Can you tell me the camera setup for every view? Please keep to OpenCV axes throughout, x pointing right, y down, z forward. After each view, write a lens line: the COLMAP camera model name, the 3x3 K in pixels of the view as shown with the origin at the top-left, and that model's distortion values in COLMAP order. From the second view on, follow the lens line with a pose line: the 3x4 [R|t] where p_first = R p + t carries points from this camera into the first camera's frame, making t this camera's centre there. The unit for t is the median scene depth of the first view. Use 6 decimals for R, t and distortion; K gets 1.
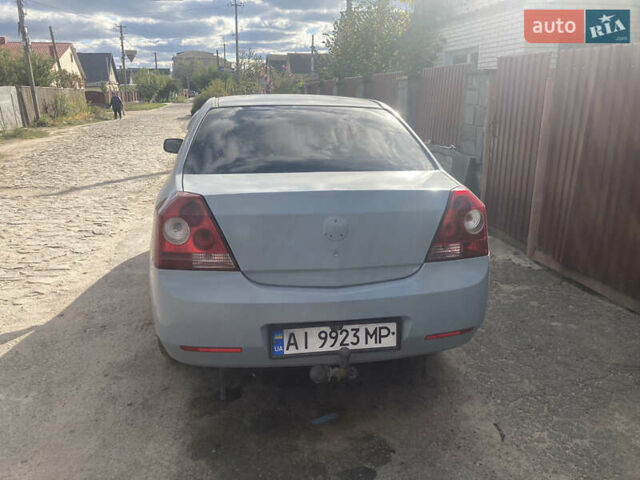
lens RADIAL K [[527.8, 0, 320.0], [0, 527.8, 240.0], [0, 0, 1]] dist [0.023184, -0.004326]
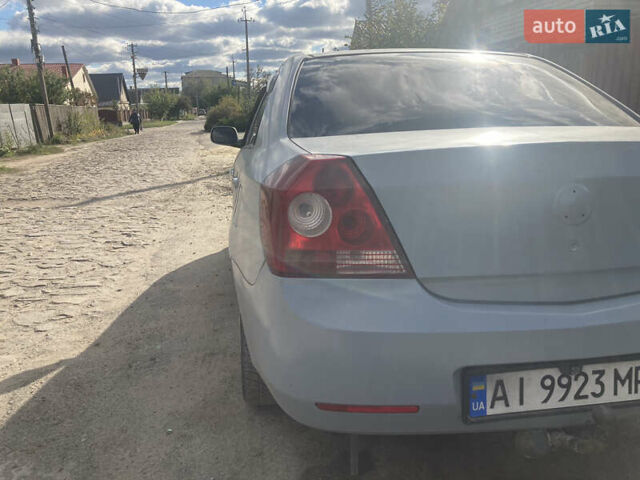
lens RADIAL K [[527.8, 0, 320.0], [0, 527.8, 240.0], [0, 0, 1]] dist [0.023184, -0.004326]
pose [[0.999599, -0.021042, -0.018951, -0.098991], [0.020518, 0.999414, -0.027393, 0.011555], [0.019517, 0.026993, 0.999445, 0.156186]]
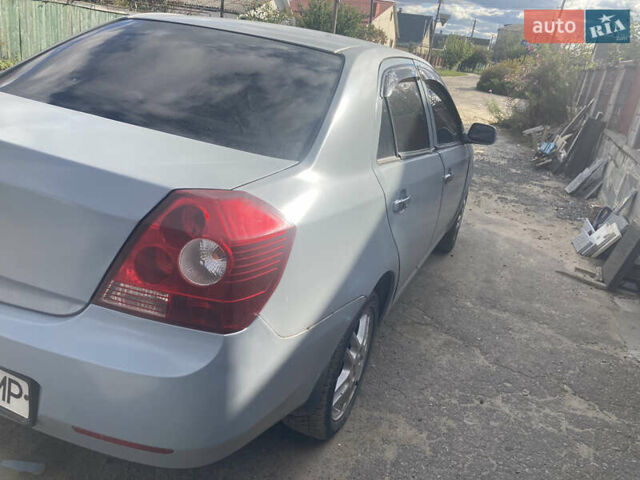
lens RADIAL K [[527.8, 0, 320.0], [0, 527.8, 240.0], [0, 0, 1]] dist [0.023184, -0.004326]
pose [[0.840390, 0.301234, -0.450559, 0.263257], [-0.278709, 0.953171, 0.117416, -0.063523], [0.464829, 0.026900, 0.884992, 0.261302]]
